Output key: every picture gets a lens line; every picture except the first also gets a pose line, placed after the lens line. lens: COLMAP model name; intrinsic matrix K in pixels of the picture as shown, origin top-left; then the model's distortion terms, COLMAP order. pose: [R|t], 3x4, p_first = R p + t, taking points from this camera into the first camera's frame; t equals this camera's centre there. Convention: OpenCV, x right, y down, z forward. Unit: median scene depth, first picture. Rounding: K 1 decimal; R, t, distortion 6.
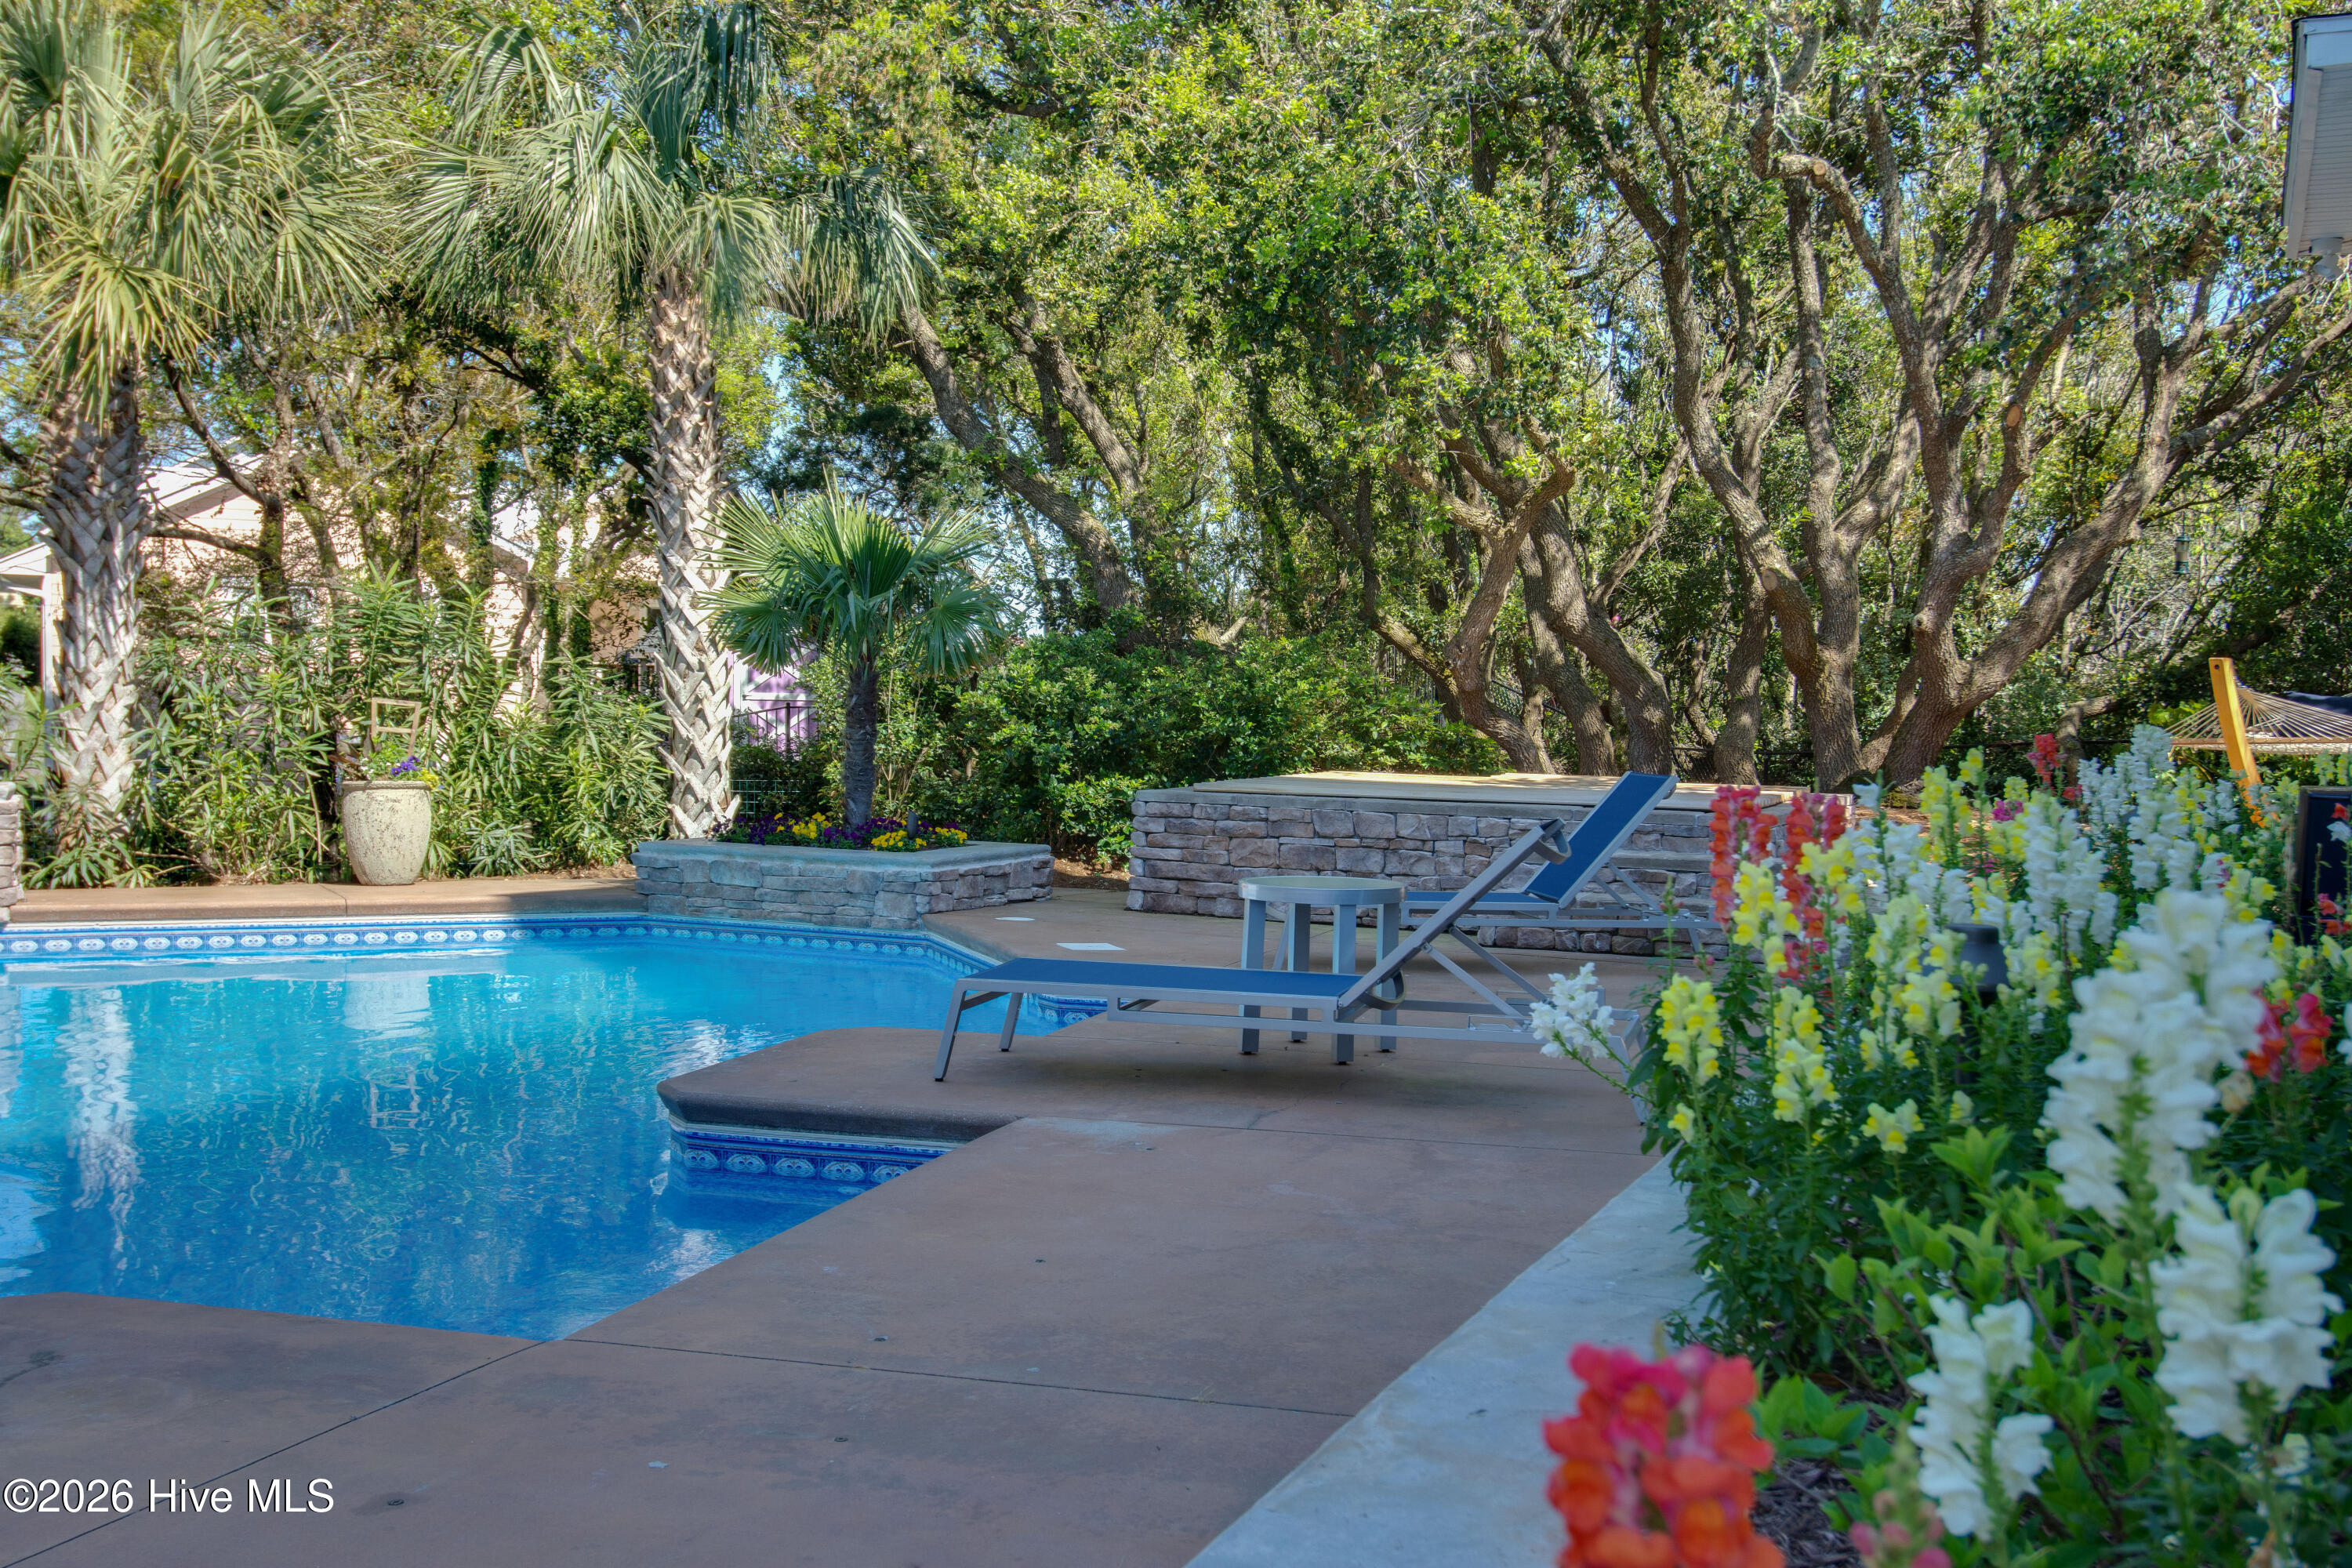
lens RADIAL K [[2314.7, 0, 1207.3], [0, 2314.7, 812.6], [0, 0, 1]] dist [0.030833, 0.000133]
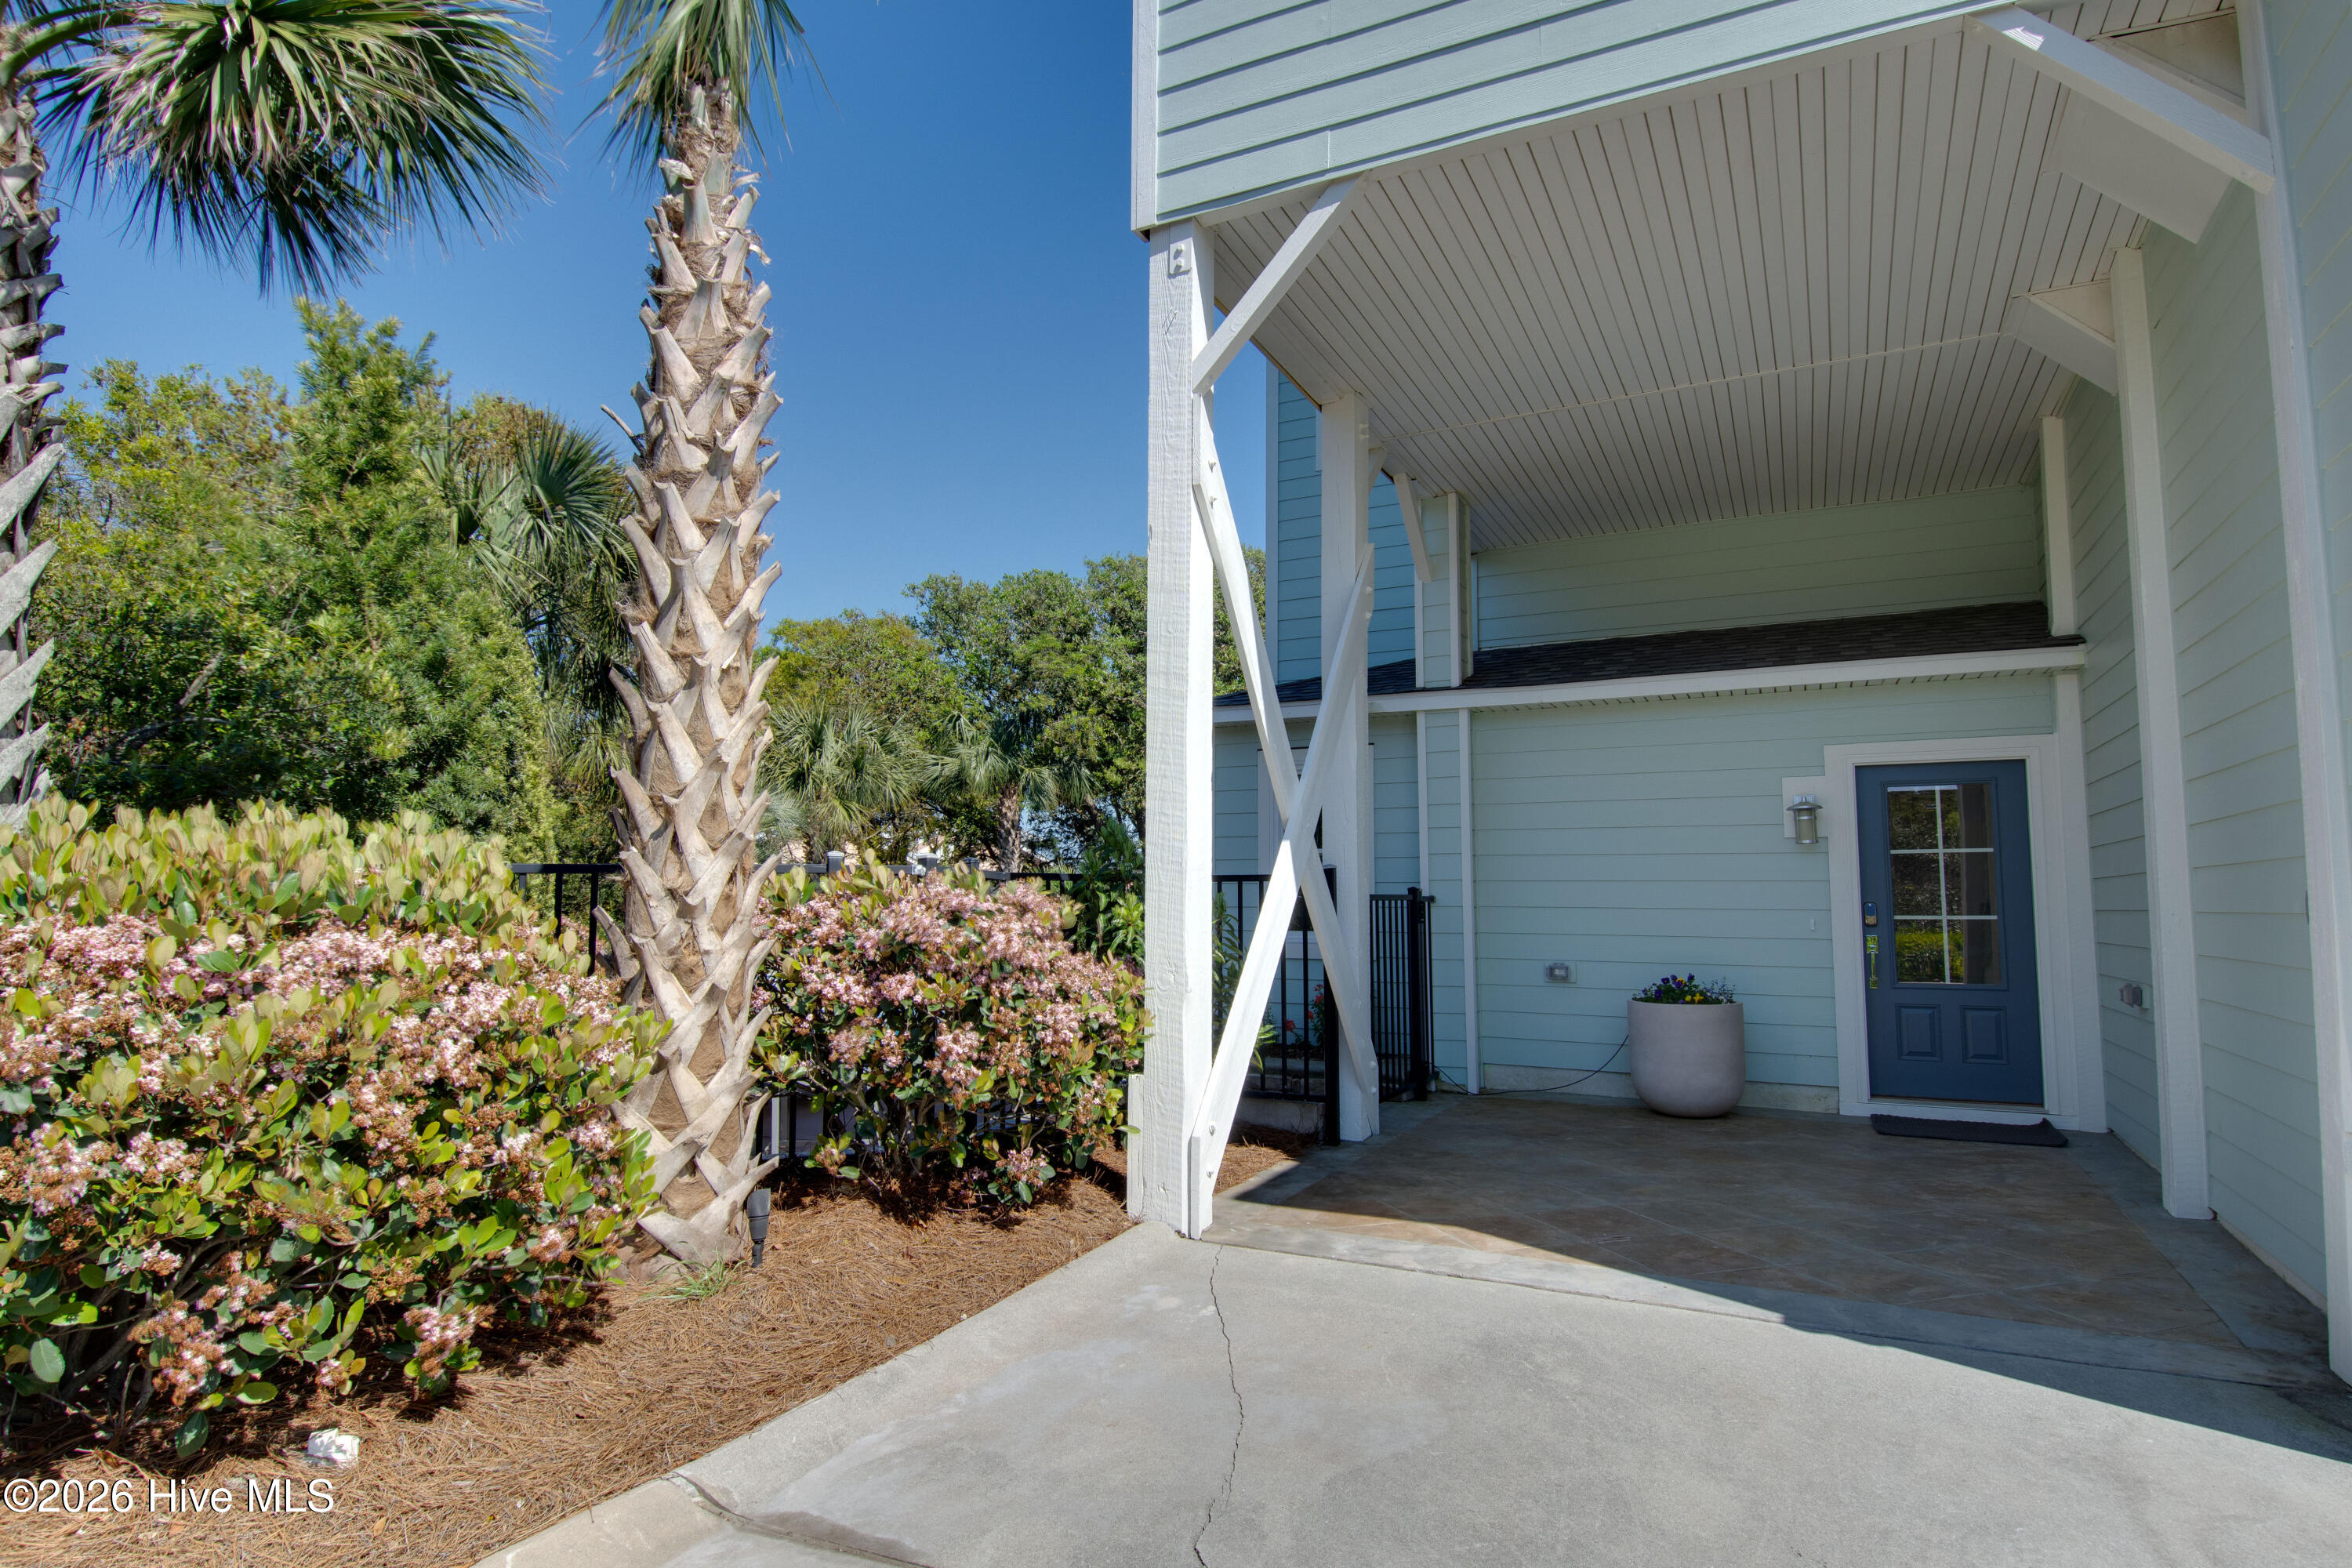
lens RADIAL K [[1220.1, 0, 1186.1], [0, 1220.1, 789.1], [0, 0, 1]] dist [0.054271, -0.052427]
pose [[0.999374, -0.020034, -0.029173, 0.054186], [0.015330, 0.988052, -0.153359, 0.015877], [0.031897, 0.152816, 0.987740, -0.604899]]
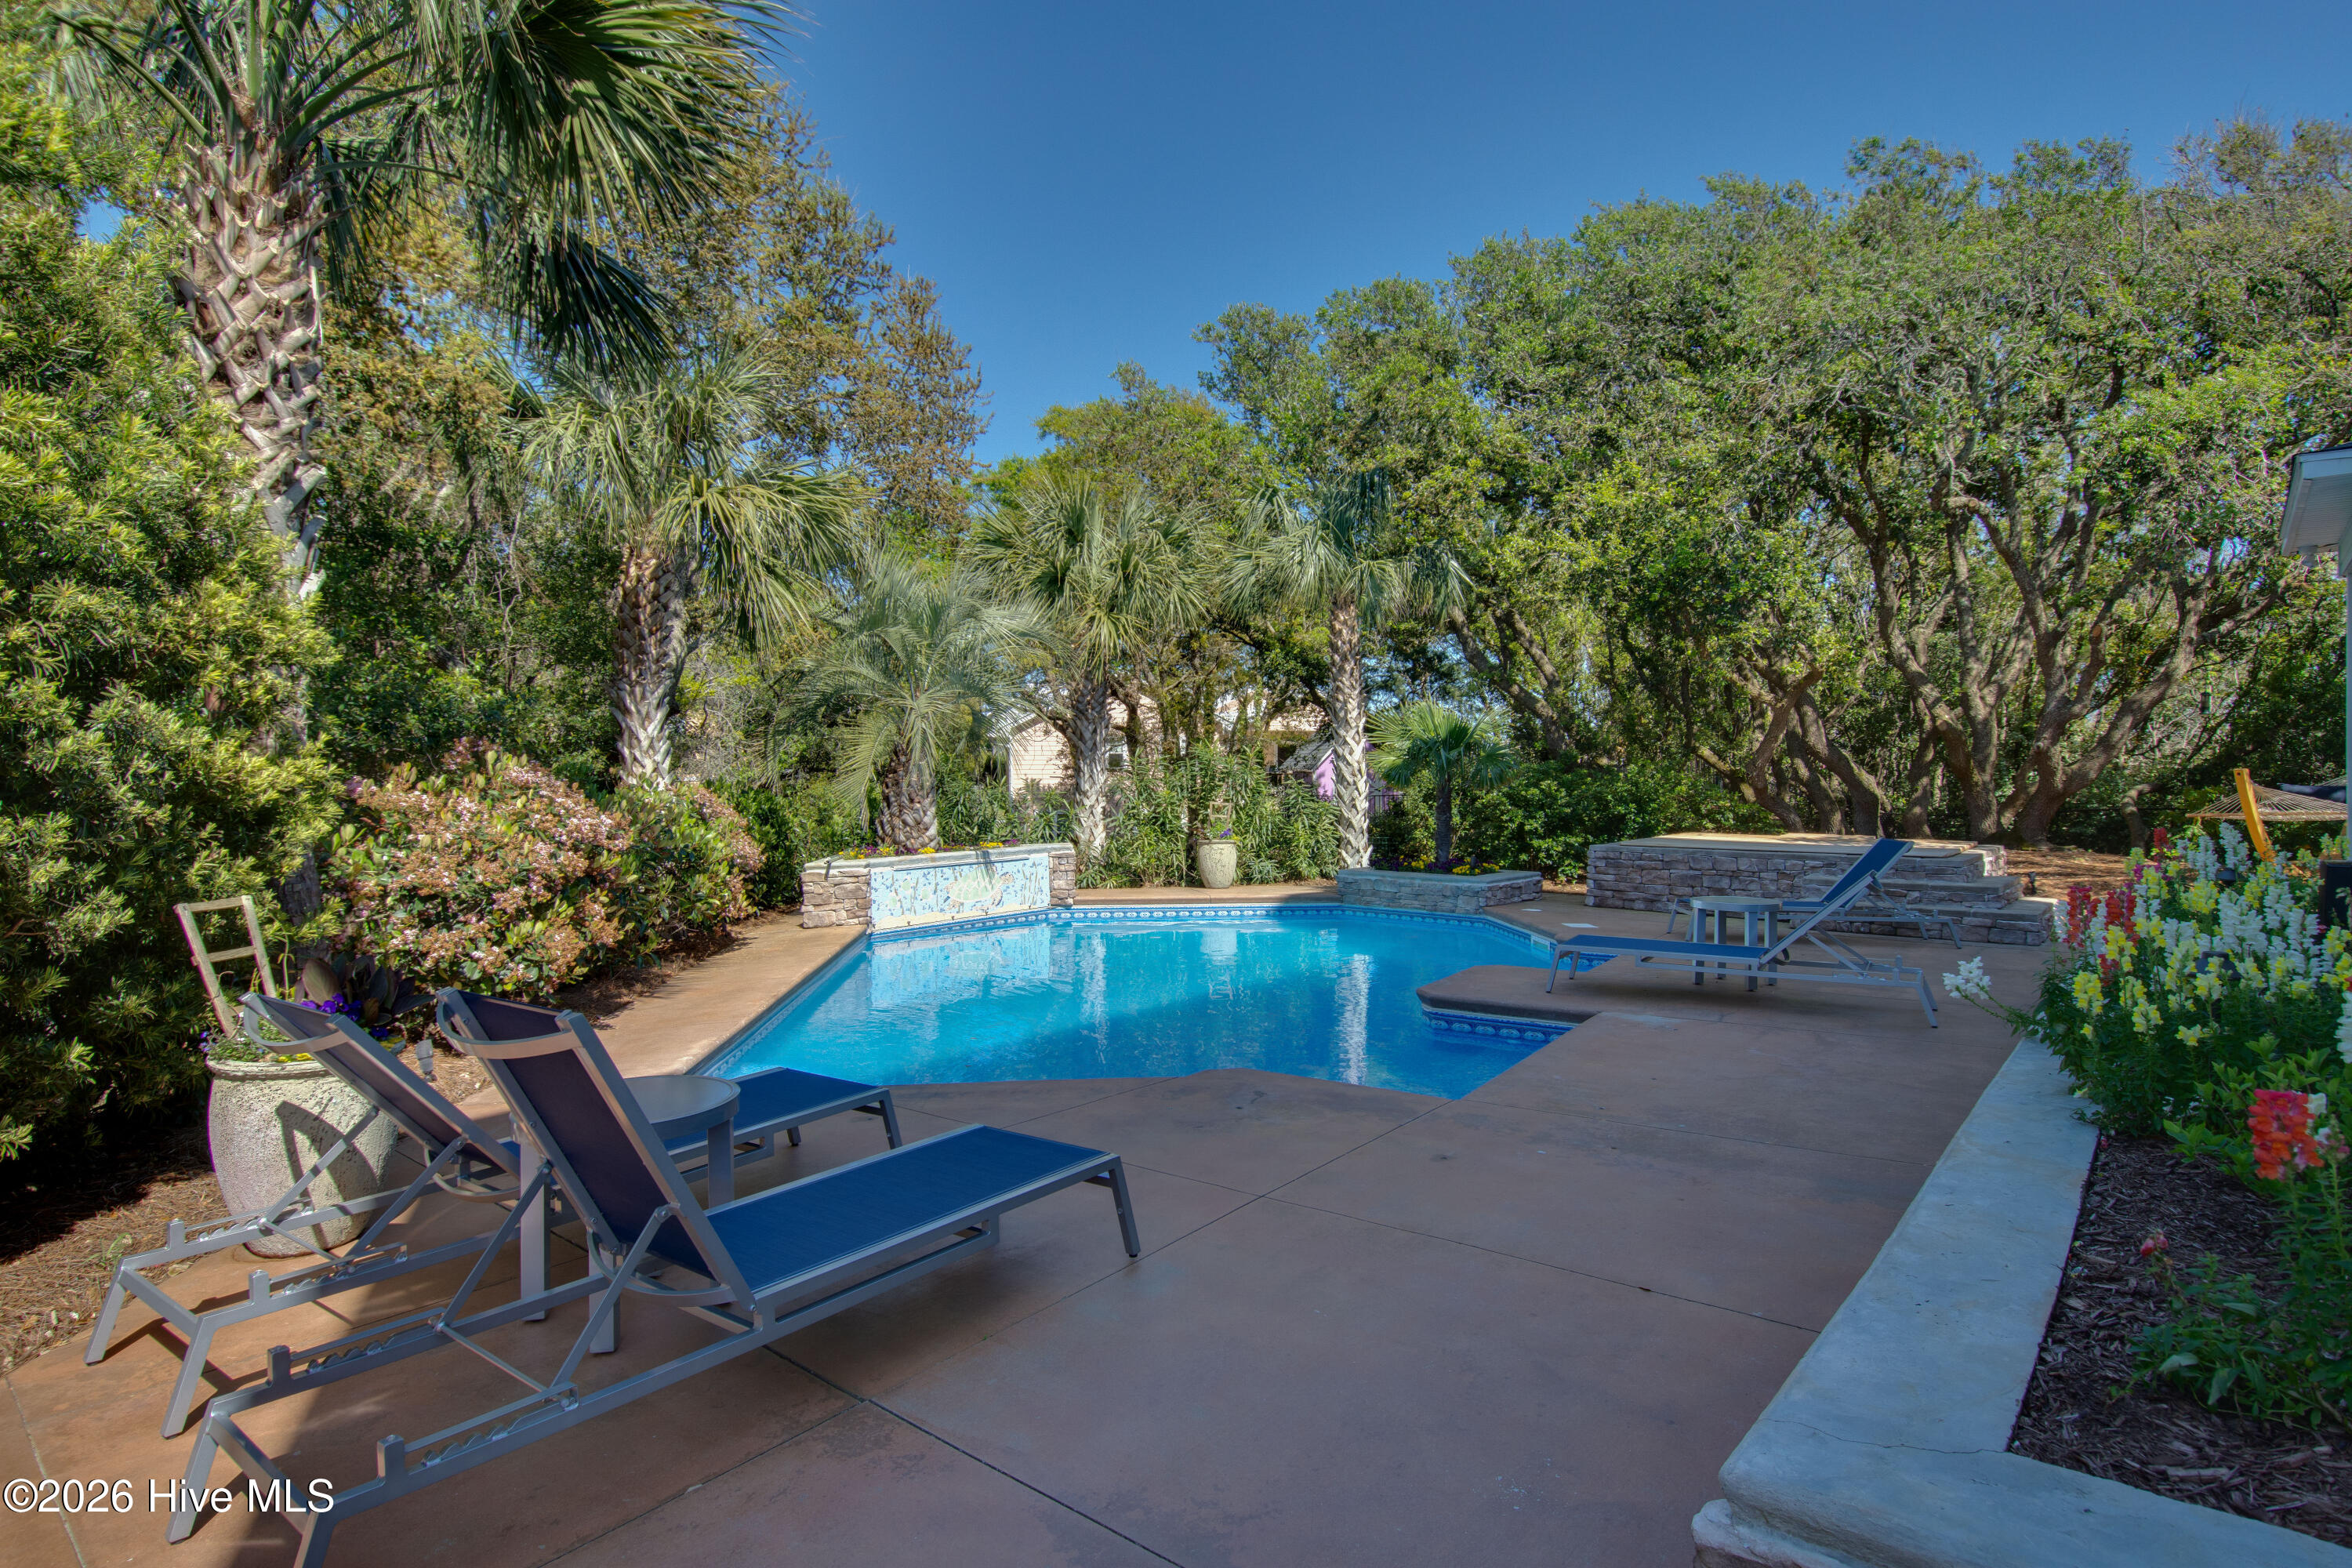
lens RADIAL K [[1220.1, 0, 1186.1], [0, 1220.1, 789.1], [0, 0, 1]] dist [0.054271, -0.052427]
pose [[0.959923, -0.015007, -0.279861, -0.062016], [0.003195, 0.999086, -0.042615, -0.012881], [0.280245, 0.040013, 0.959094, -0.098392]]
